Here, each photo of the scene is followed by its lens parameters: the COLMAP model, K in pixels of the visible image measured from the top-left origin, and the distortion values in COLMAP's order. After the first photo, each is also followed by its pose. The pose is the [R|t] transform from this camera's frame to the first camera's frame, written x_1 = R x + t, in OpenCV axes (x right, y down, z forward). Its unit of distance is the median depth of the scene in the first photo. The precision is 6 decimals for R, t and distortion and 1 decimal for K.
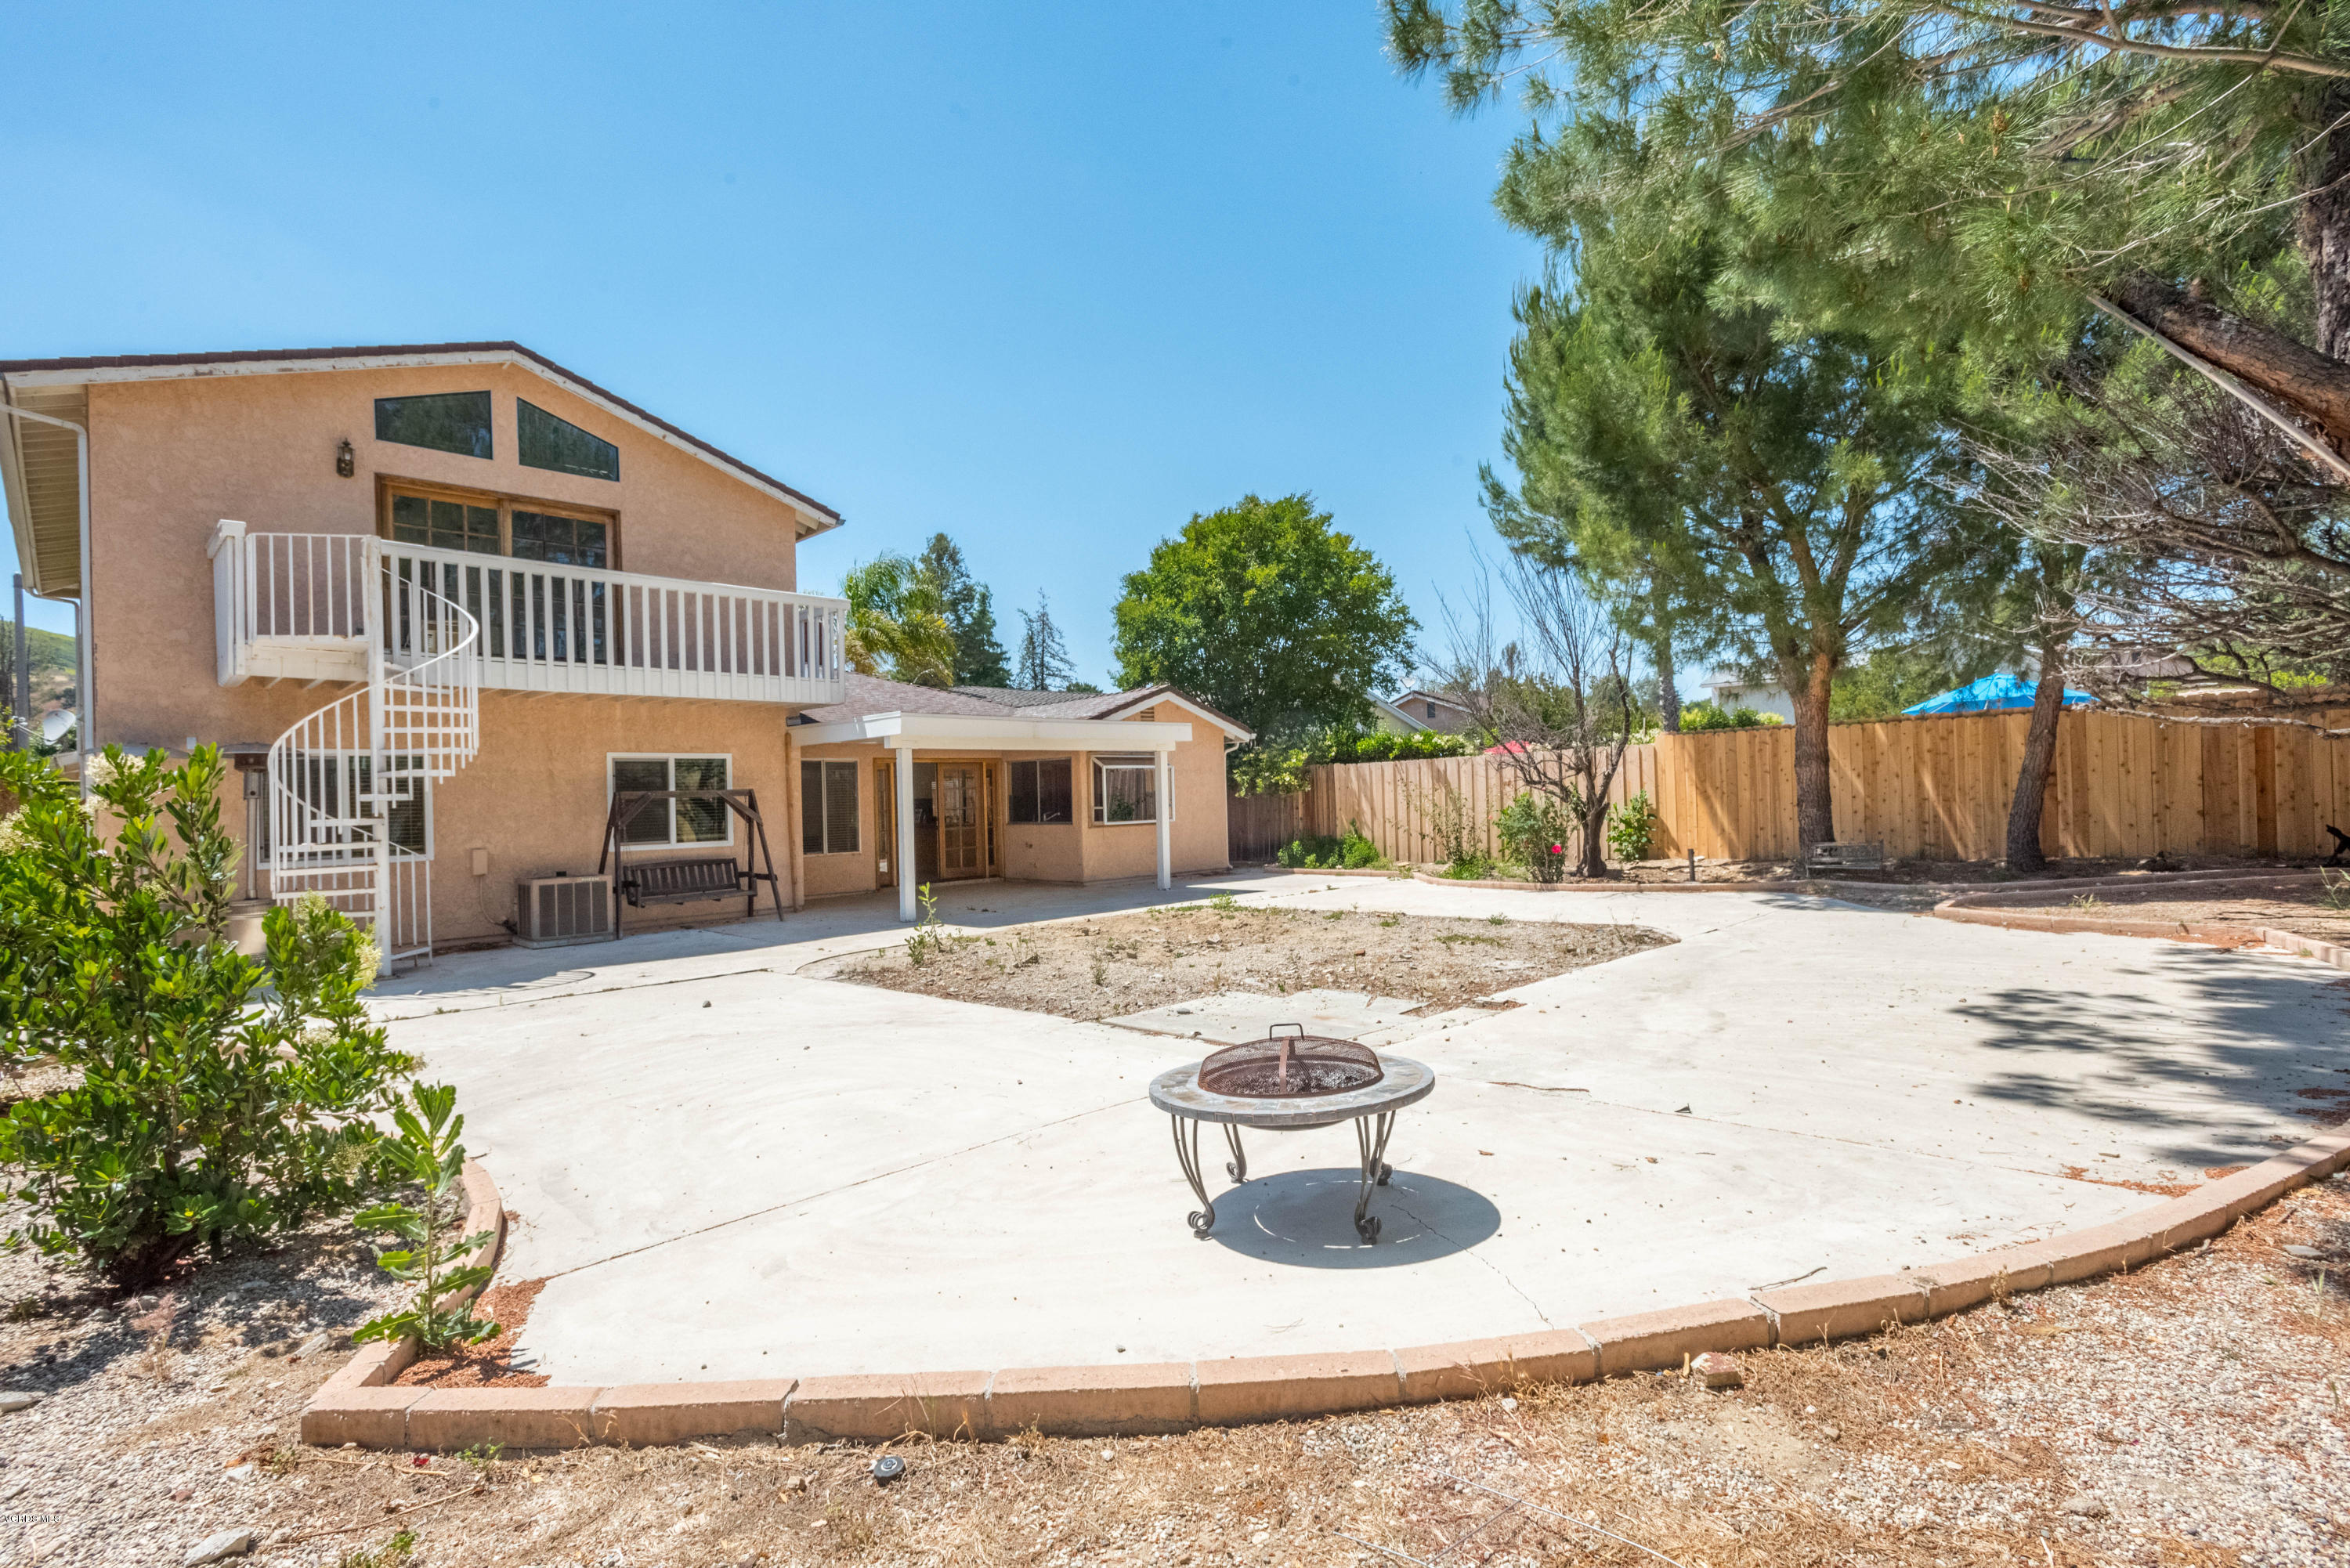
lens RADIAL K [[1103.7, 0, 1168.7], [0, 1103.7, 783.5], [0, 0, 1]] dist [0.011365, -0.001038]
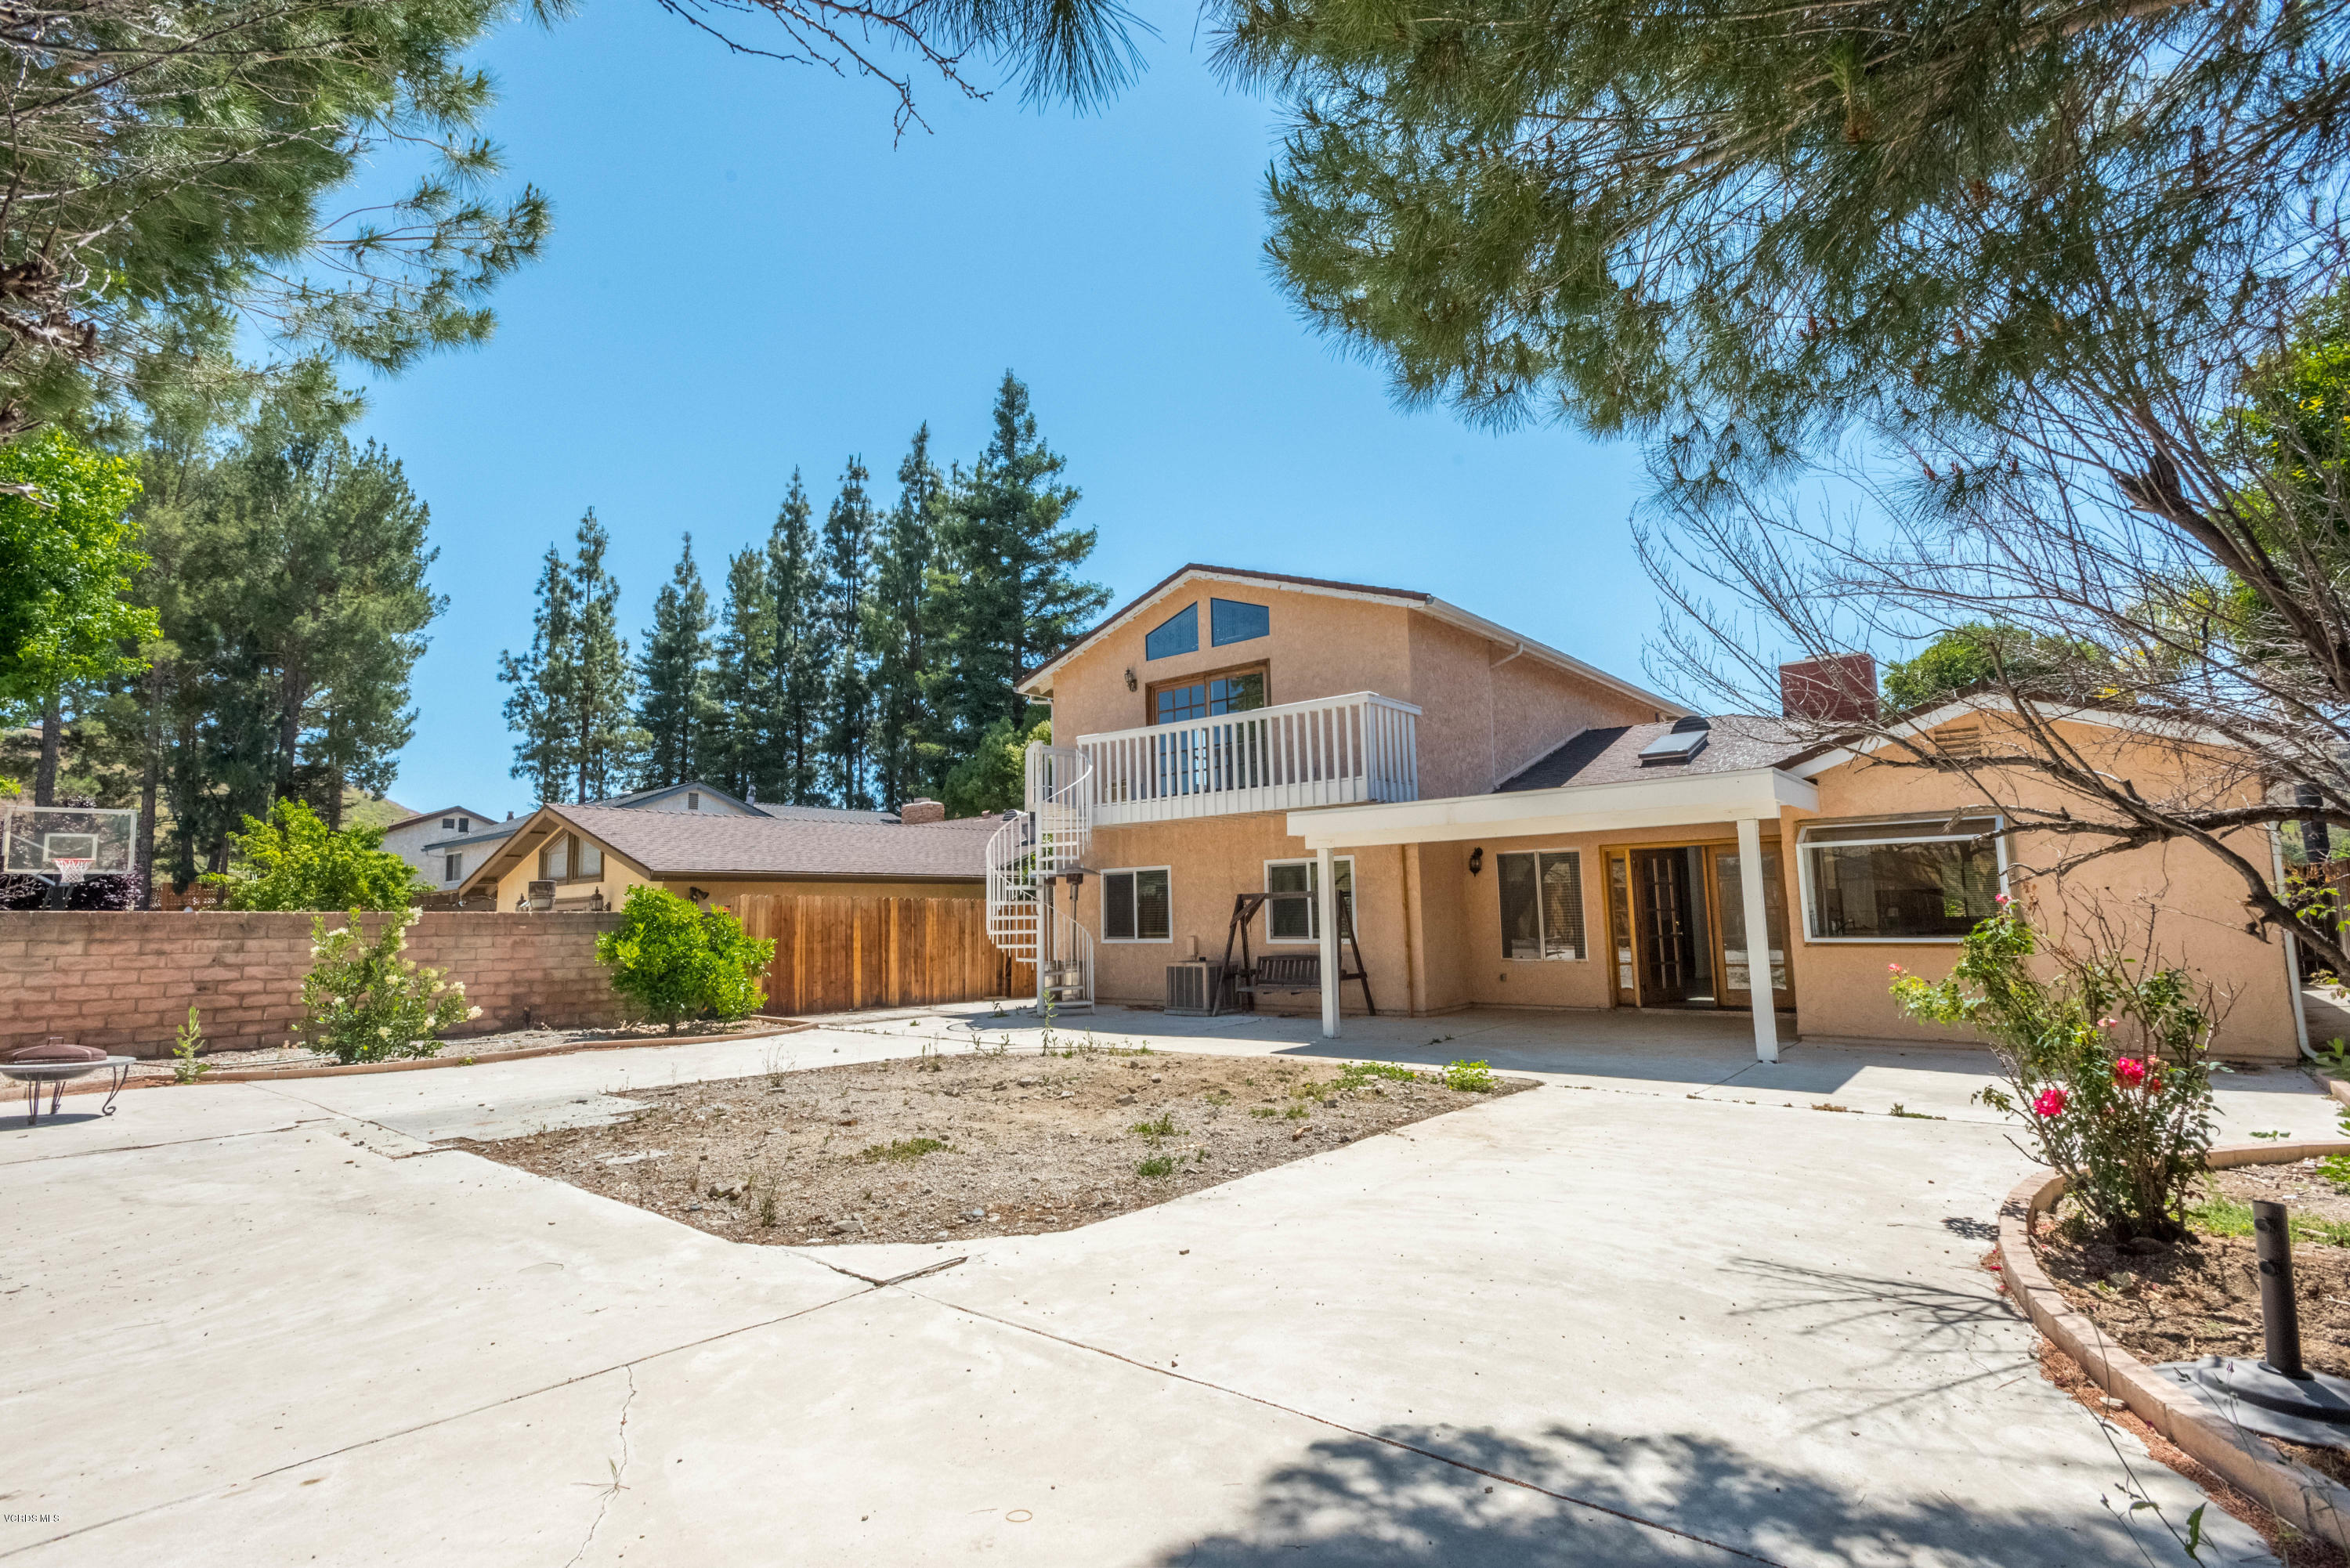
lens RADIAL K [[1103.7, 0, 1170.3], [0, 1103.7, 782.6], [0, 0, 1]] dist [0.011365, -0.001038]
pose [[0.064690, -0.082999, -0.994448, 0.695496], [0.032740, 0.996175, -0.081014, -0.016963], [0.997368, -0.027318, 0.067160, 0.825568]]
